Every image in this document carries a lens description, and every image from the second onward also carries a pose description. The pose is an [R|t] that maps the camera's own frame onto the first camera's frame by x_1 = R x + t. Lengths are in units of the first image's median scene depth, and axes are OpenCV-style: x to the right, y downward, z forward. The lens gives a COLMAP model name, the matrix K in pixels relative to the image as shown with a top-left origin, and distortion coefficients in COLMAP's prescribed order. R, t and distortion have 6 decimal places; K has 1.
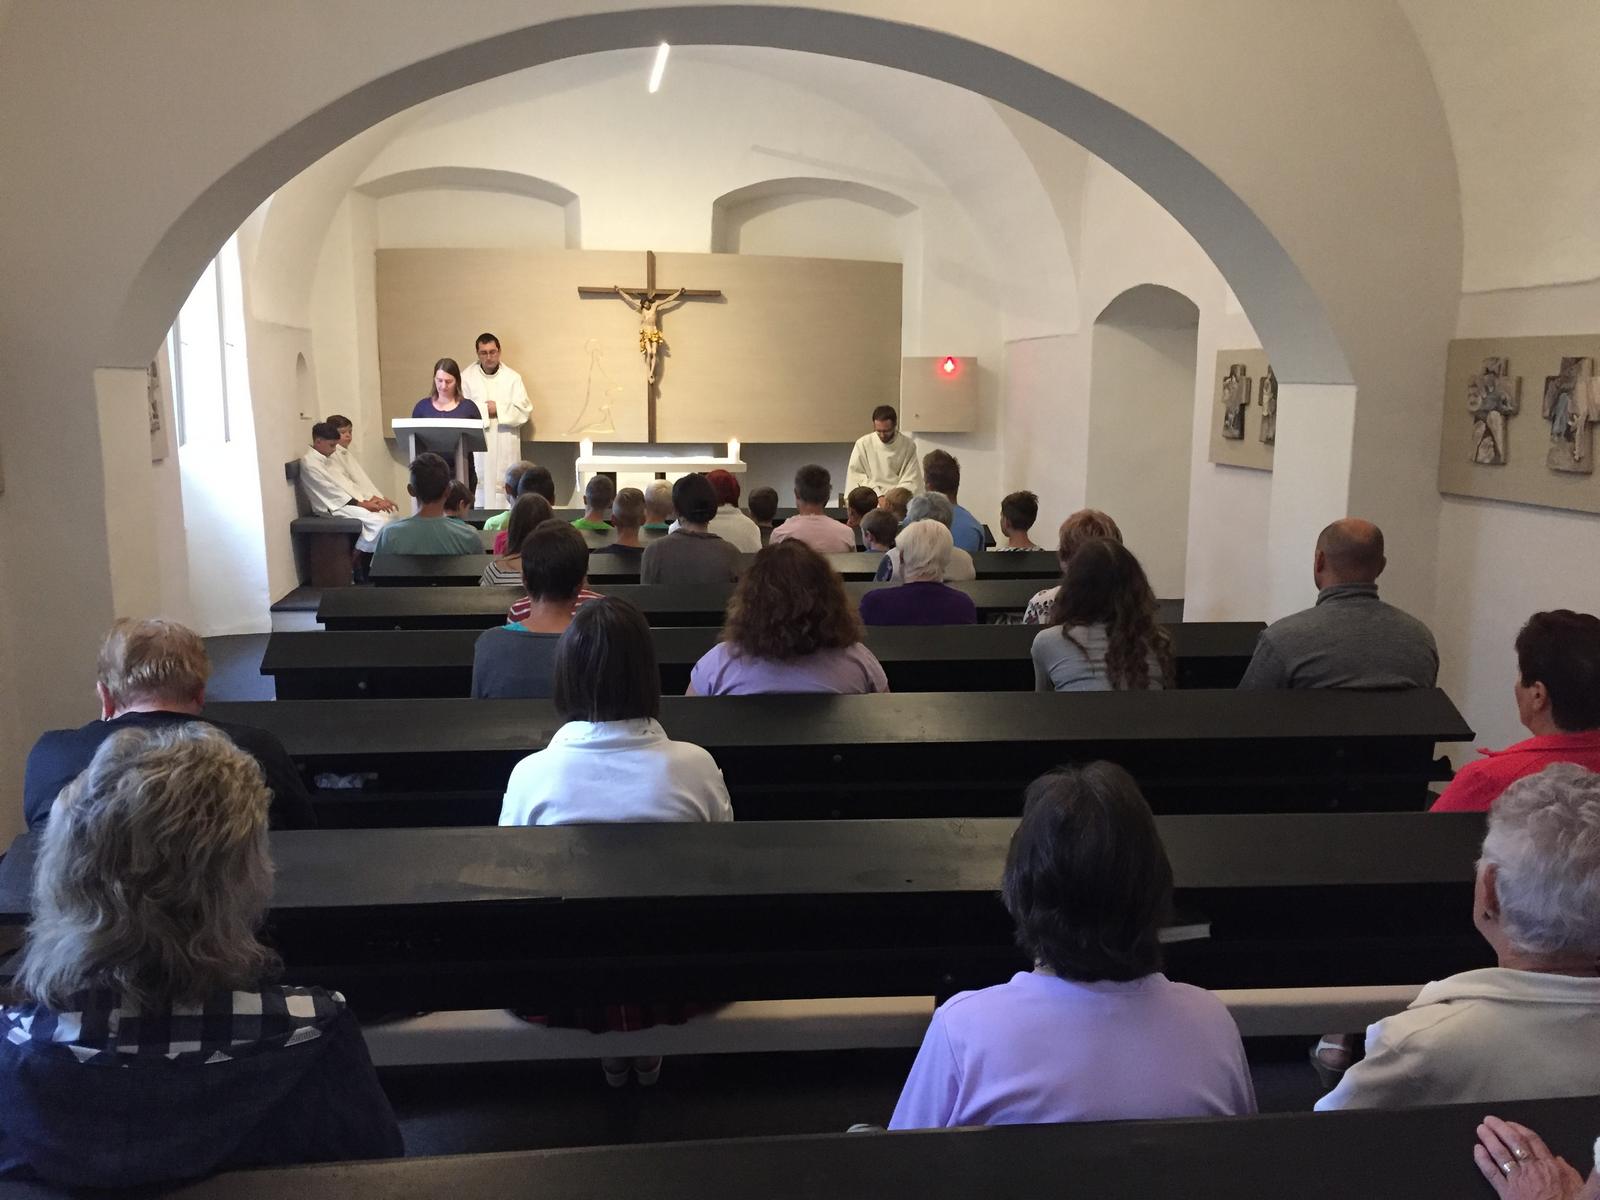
lens RADIAL K [[1370.1, 0, 801.3], [0, 1370.1, 599.0], [0, 0, 1]] dist [0.066725, -0.111754]
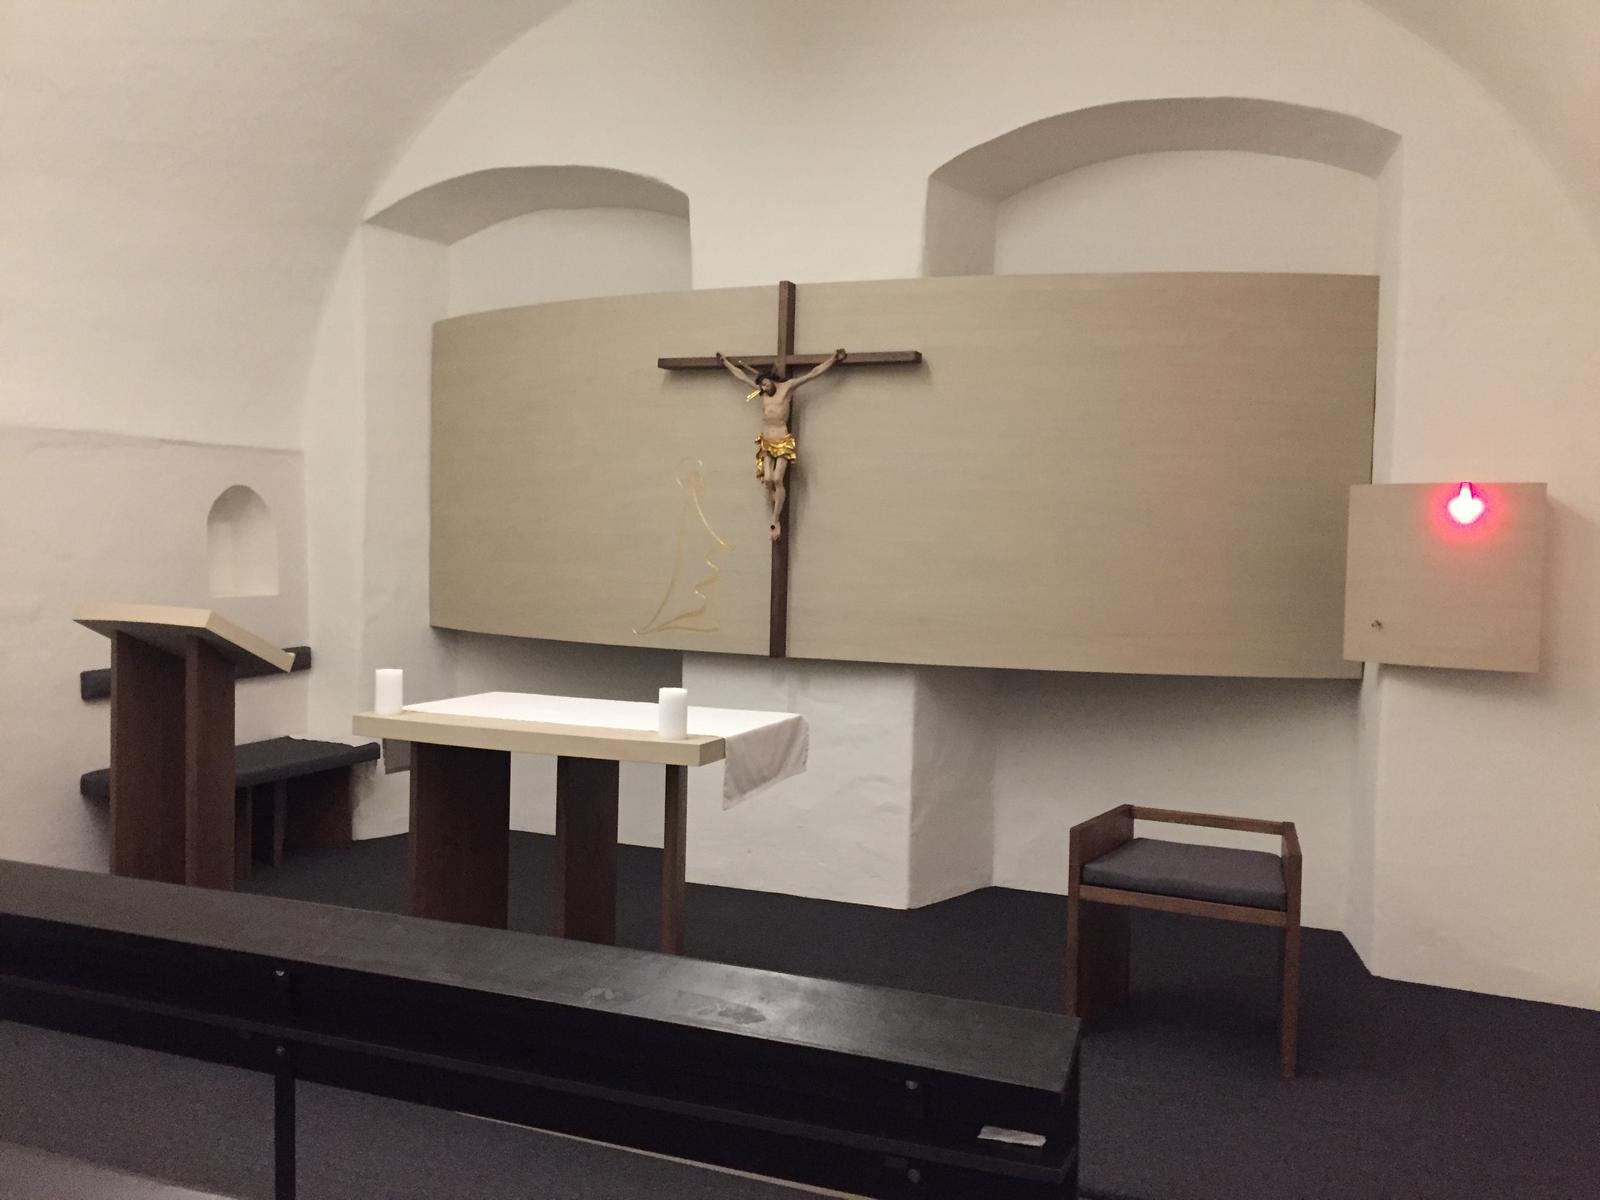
lens RADIAL K [[1370.1, 0, 801.1], [0, 1370.1, 602.8], [0, 0, 1]] dist [0.066725, -0.111754]
pose [[0.847738, 0.035300, -0.529238, 0.165361], [-0.098264, 0.990963, -0.091303, -0.090203], [0.521233, 0.129406, 0.843546, 0.589840]]
